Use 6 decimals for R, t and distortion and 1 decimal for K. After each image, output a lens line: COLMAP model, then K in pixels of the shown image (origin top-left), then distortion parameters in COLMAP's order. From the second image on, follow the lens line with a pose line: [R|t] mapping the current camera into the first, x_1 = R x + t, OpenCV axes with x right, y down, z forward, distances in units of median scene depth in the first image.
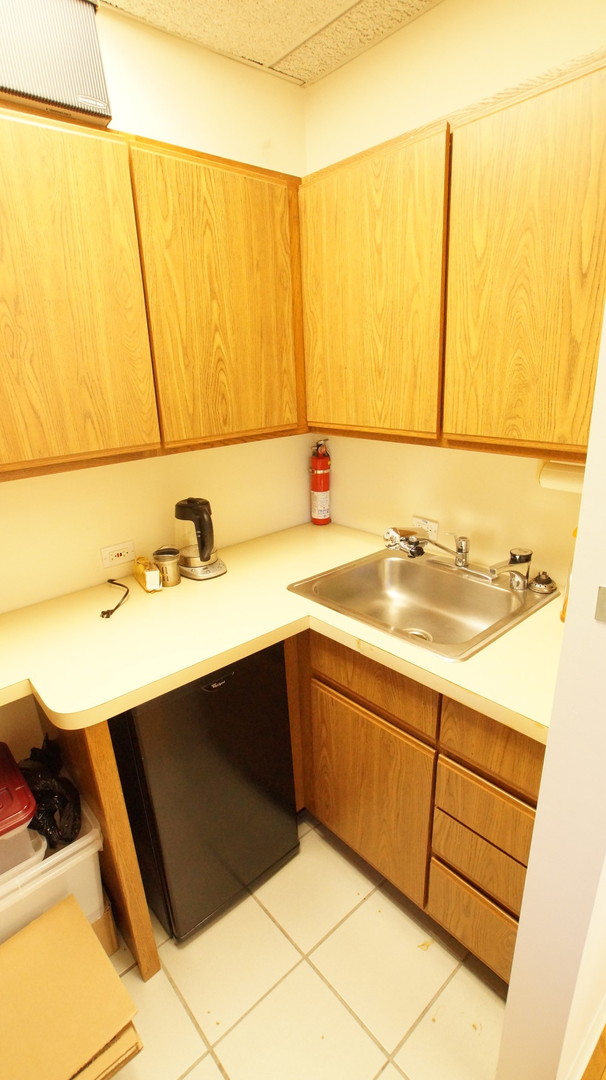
lens RADIAL K [[513.4, 0, 307.8], [0, 513.4, 541.8], [0, 0, 1]] dist [-0.074607, 0.041310]
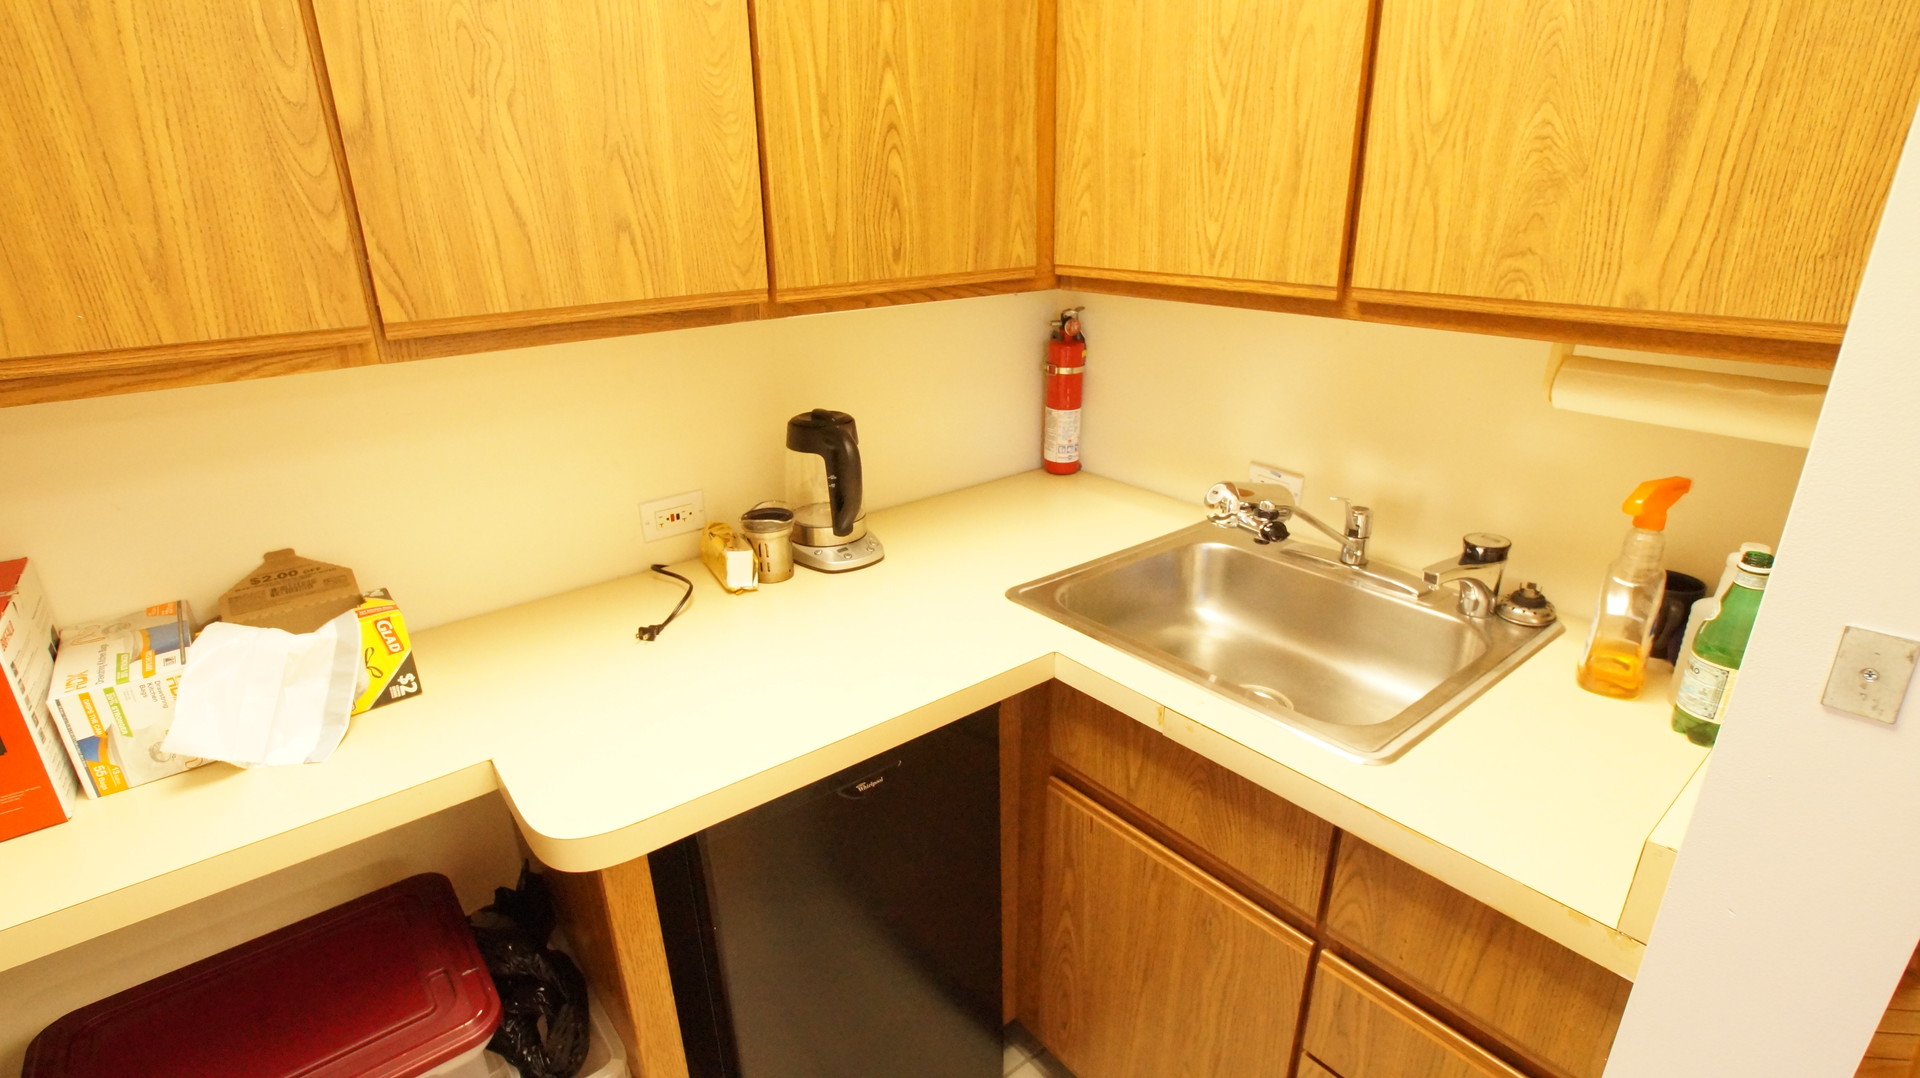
lens RADIAL K [[912.8, 0, 965.1], [0, 912.8, 539.0], [0, 0, 1]] dist [-0.074607, 0.041310]
pose [[0.998685, 0.037756, -0.034679, -0.058356], [-0.036662, 0.998826, 0.031662, 0.010130], [0.035834, -0.030349, 0.998897, 0.124101]]
